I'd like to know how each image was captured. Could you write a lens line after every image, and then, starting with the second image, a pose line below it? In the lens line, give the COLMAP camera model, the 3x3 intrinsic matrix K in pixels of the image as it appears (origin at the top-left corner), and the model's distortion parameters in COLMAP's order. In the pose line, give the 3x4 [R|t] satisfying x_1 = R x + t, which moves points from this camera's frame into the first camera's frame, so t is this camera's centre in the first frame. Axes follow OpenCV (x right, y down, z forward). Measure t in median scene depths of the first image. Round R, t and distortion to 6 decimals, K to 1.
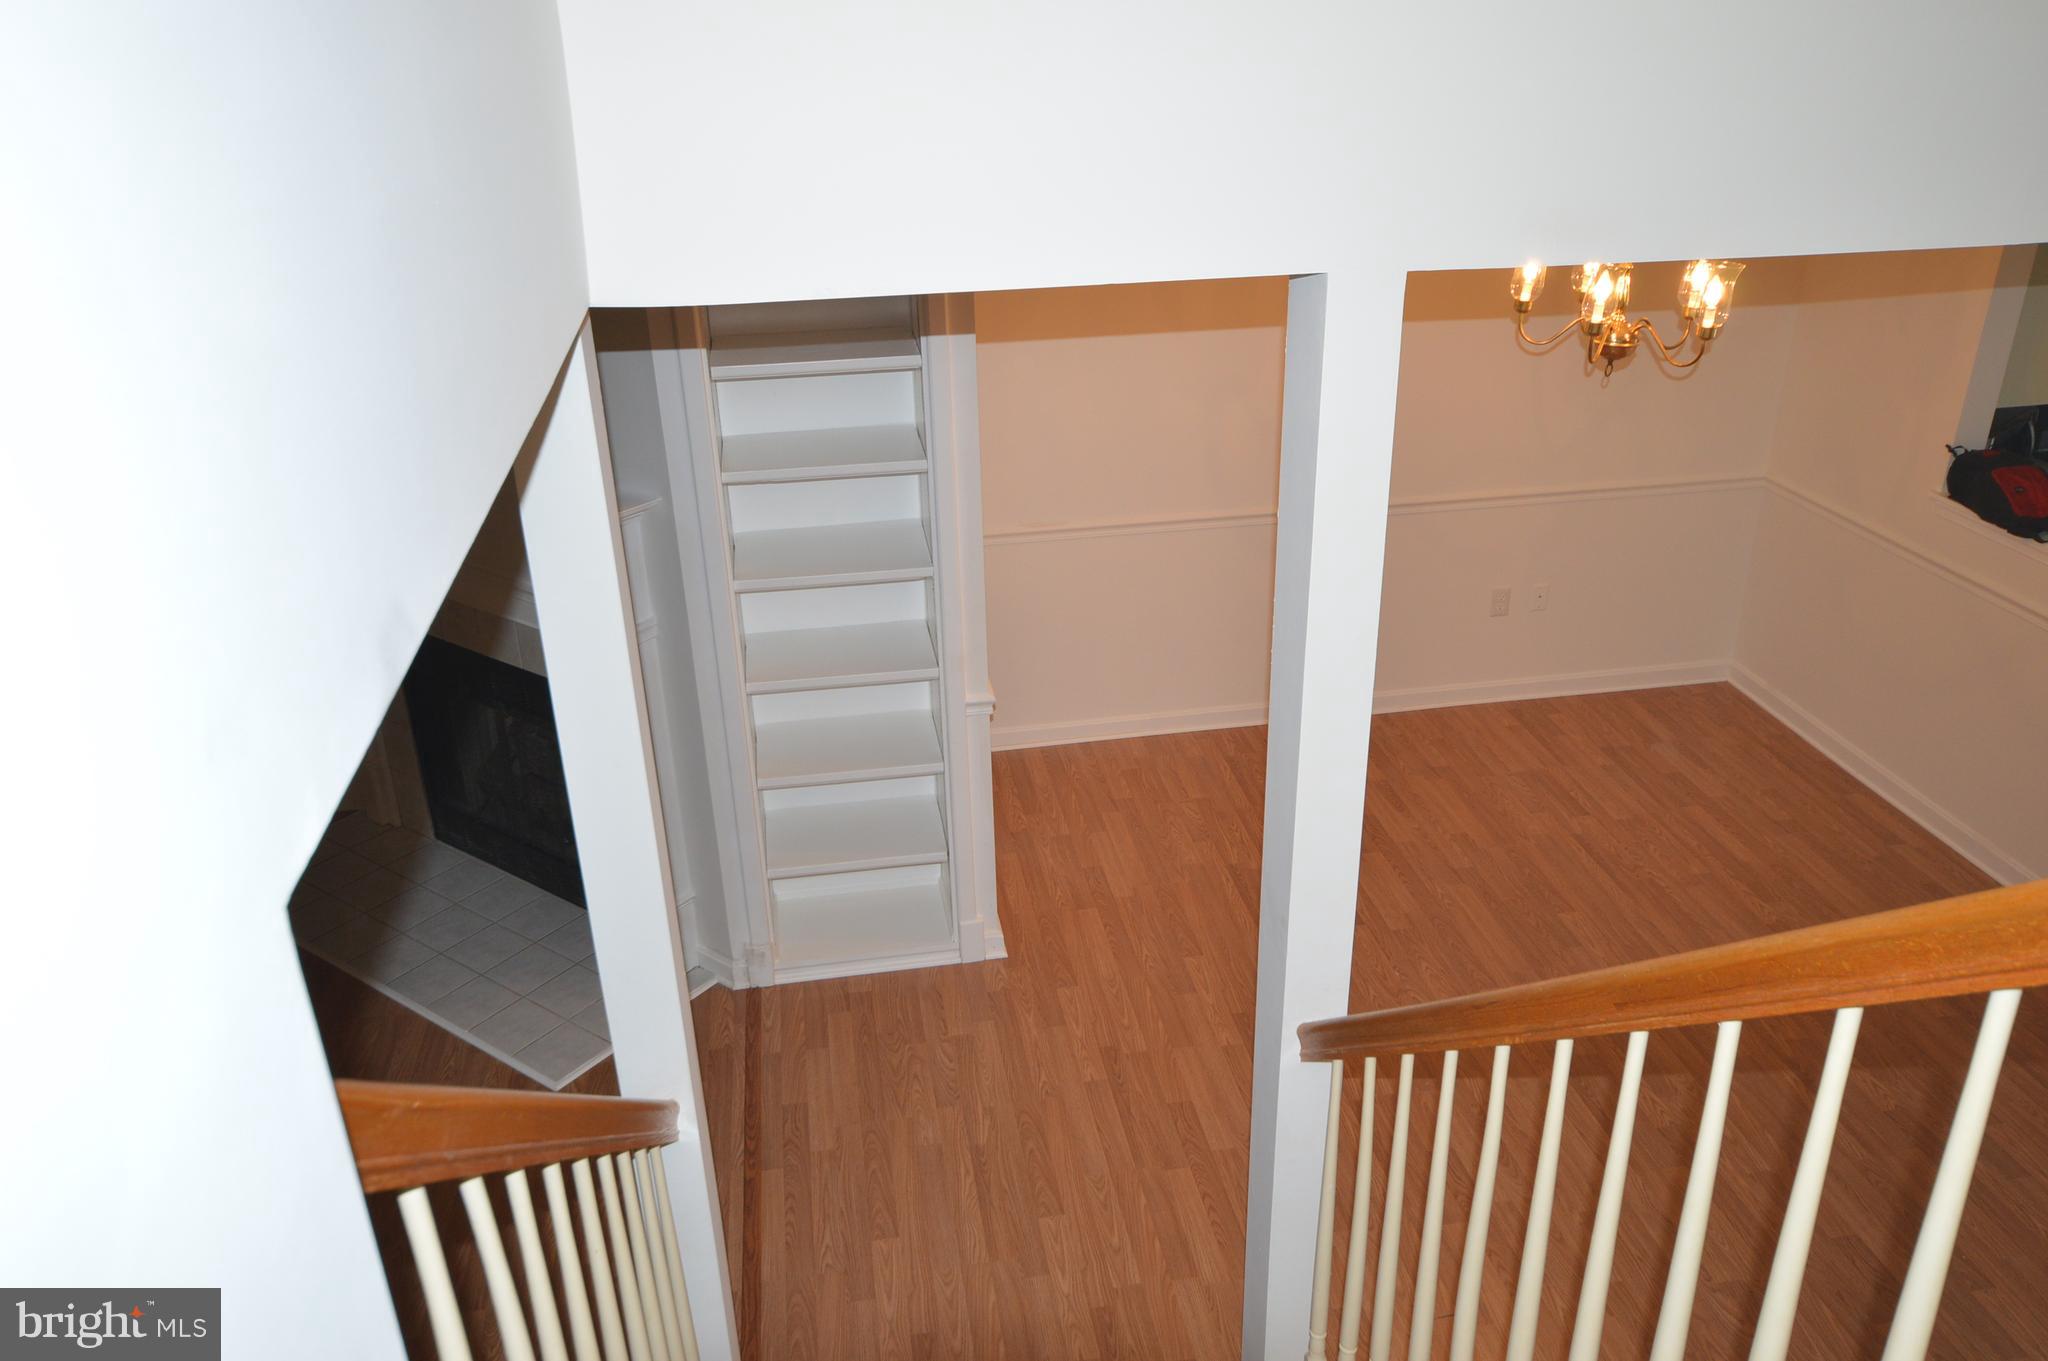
lens RADIAL K [[1539.3, 0, 1044.5], [0, 1539.3, 672.1], [0, 0, 1]] dist [-0.001389, 0.049775]
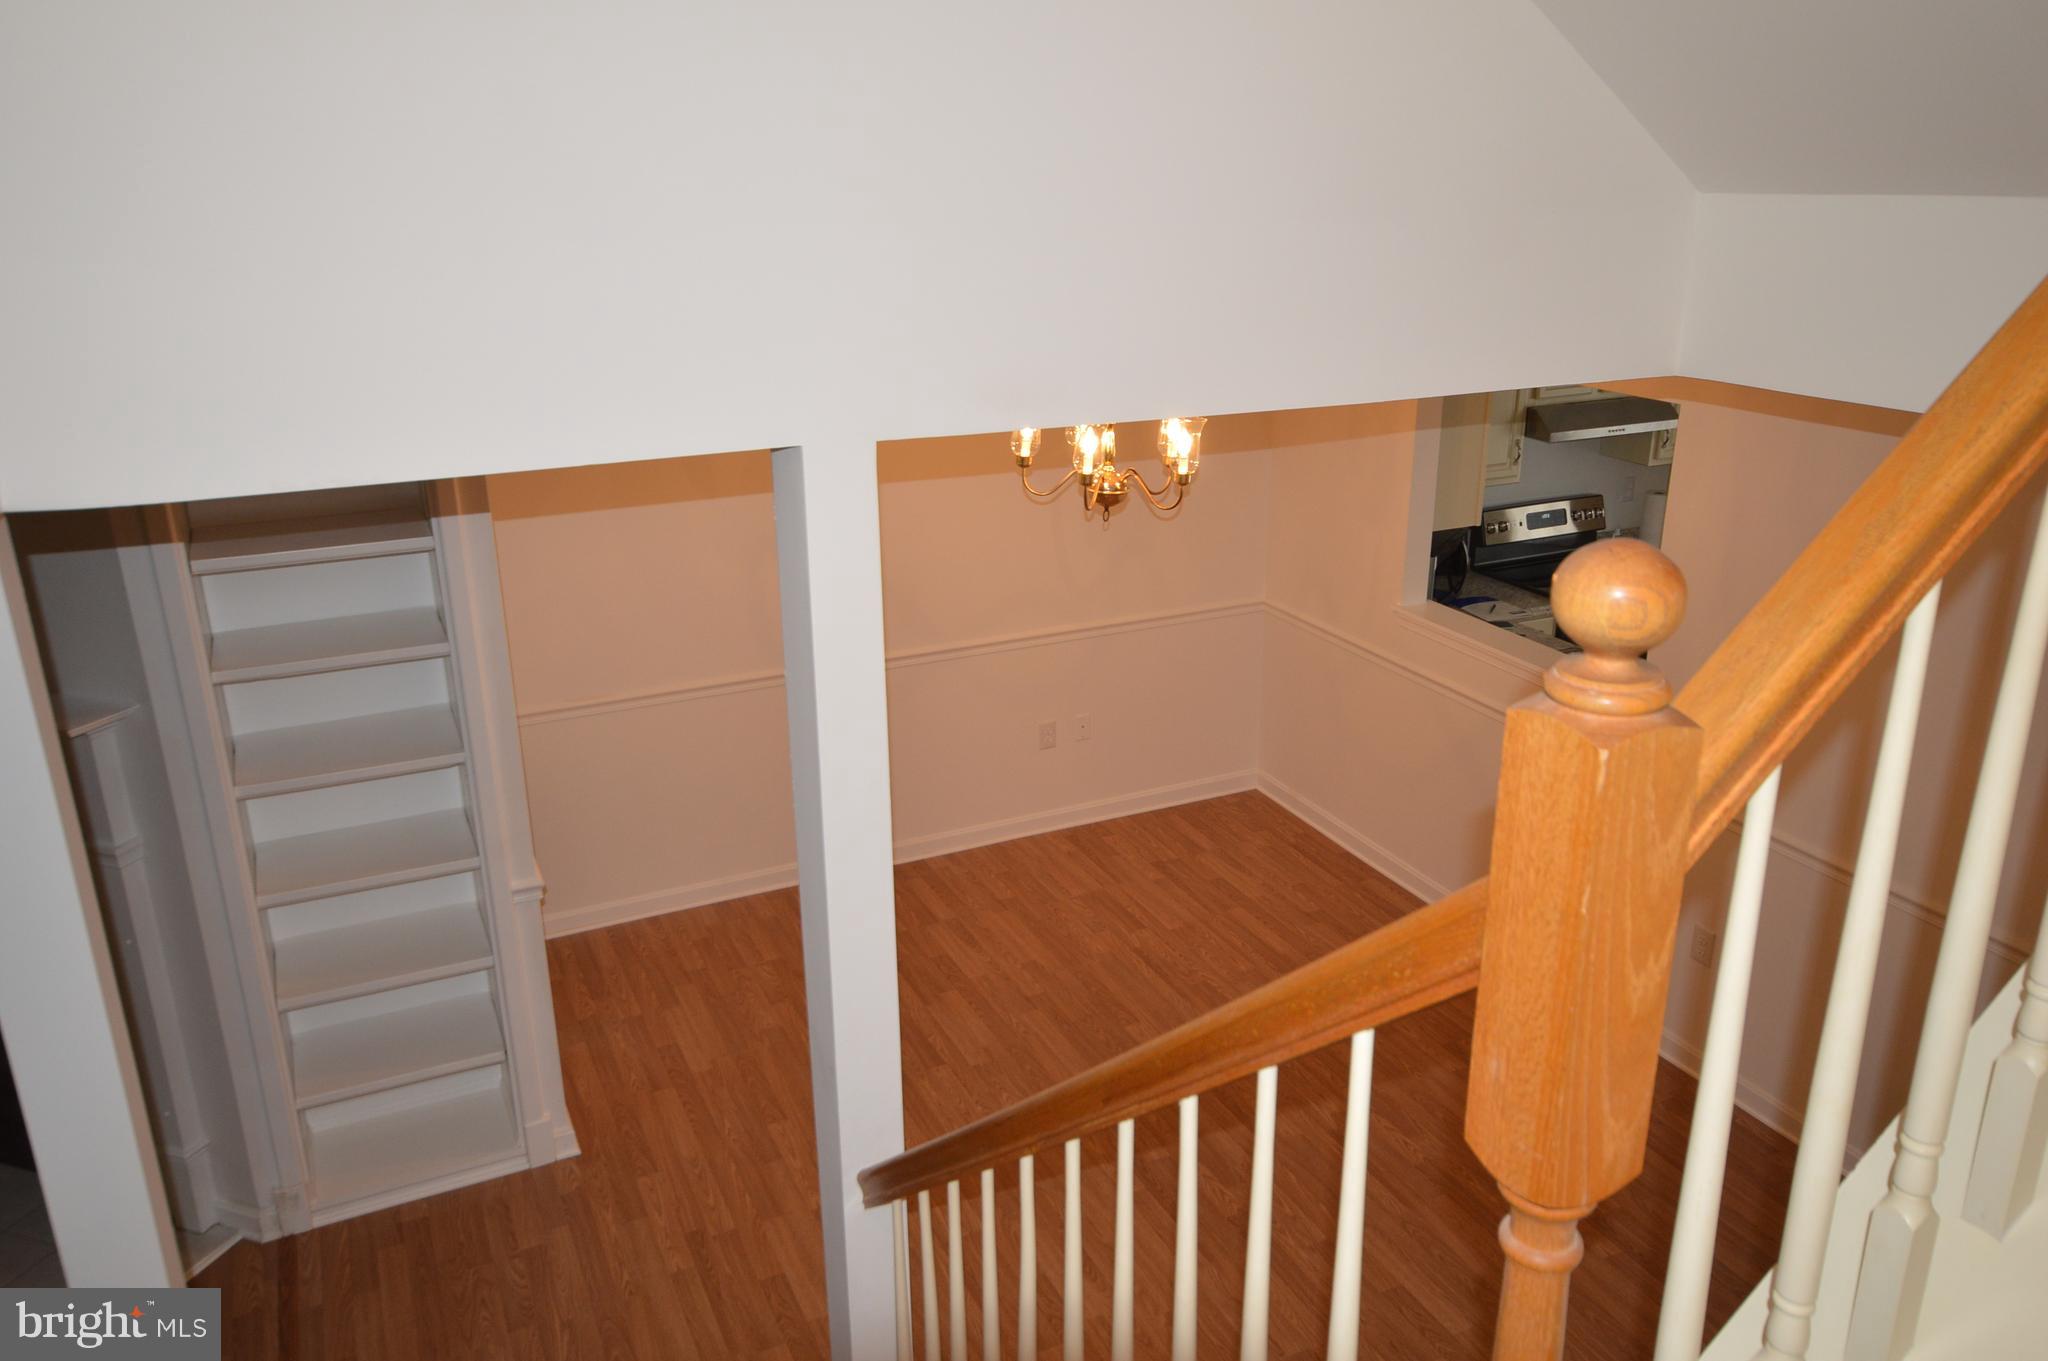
lens RADIAL K [[1539.3, 0, 1037.0], [0, 1539.3, 670.1], [0, 0, 1]] dist [-0.001389, 0.049775]
pose [[0.961094, -0.077827, 0.265029, 0.019813], [0.104163, 0.990766, -0.086789, 0.001456], [-0.255828, 0.111018, 0.960327, -0.020036]]
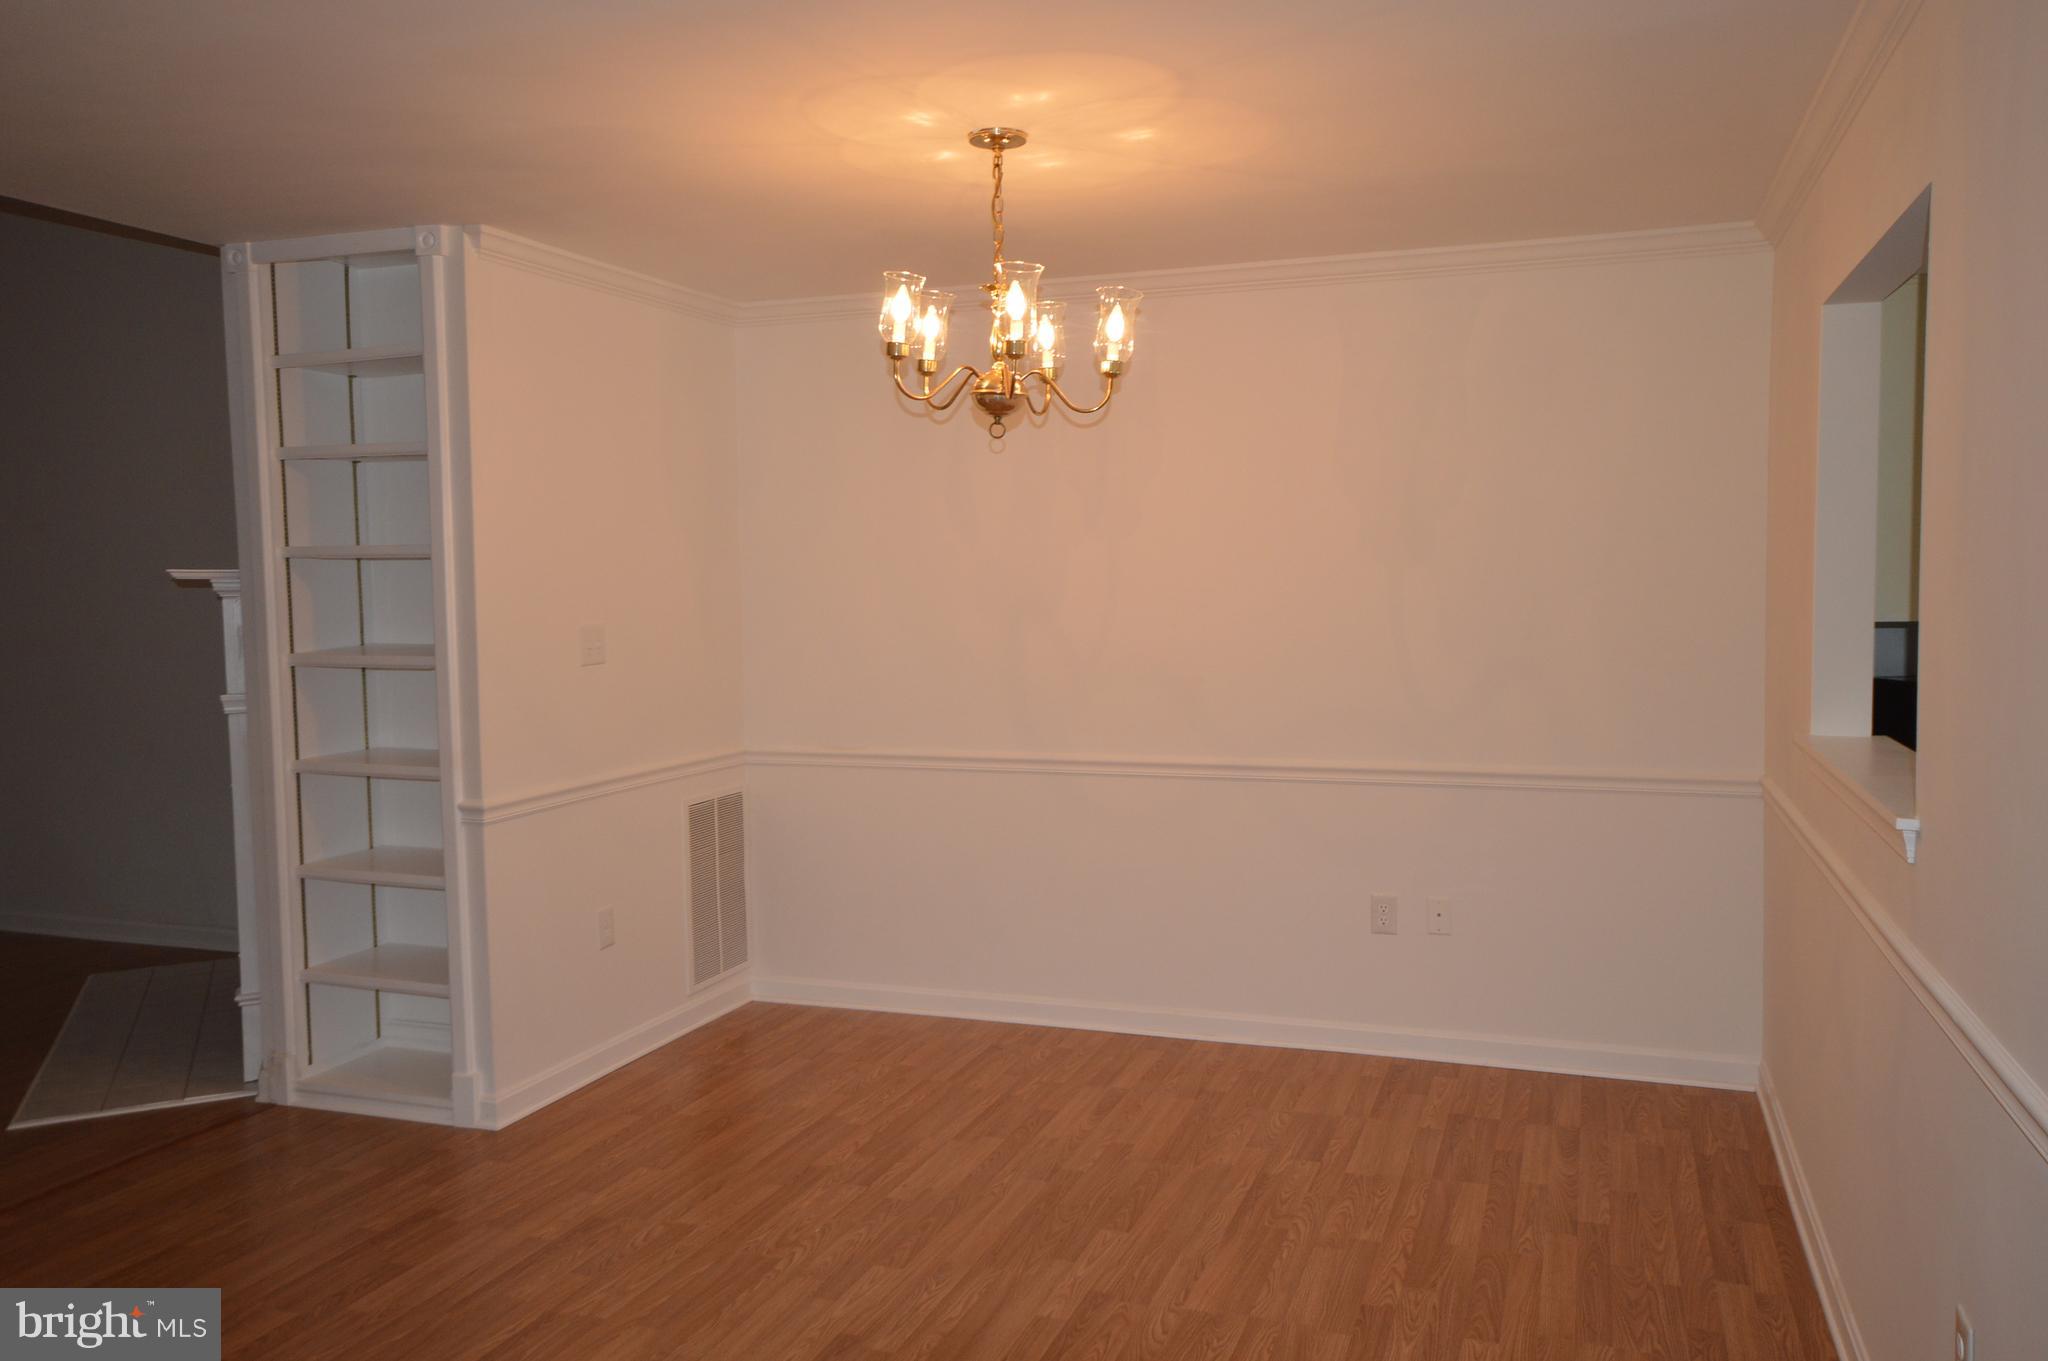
lens RADIAL K [[1539.3, 0, 1027.7], [0, 1539.3, 685.9], [0, 0, 1]] dist [-0.001389, 0.049775]
pose [[0.873237, 0.043518, -0.485350, 0.725987], [-0.211091, 0.931484, -0.296273, 0.161307], [0.439202, 0.361170, 0.822592, 0.355934]]
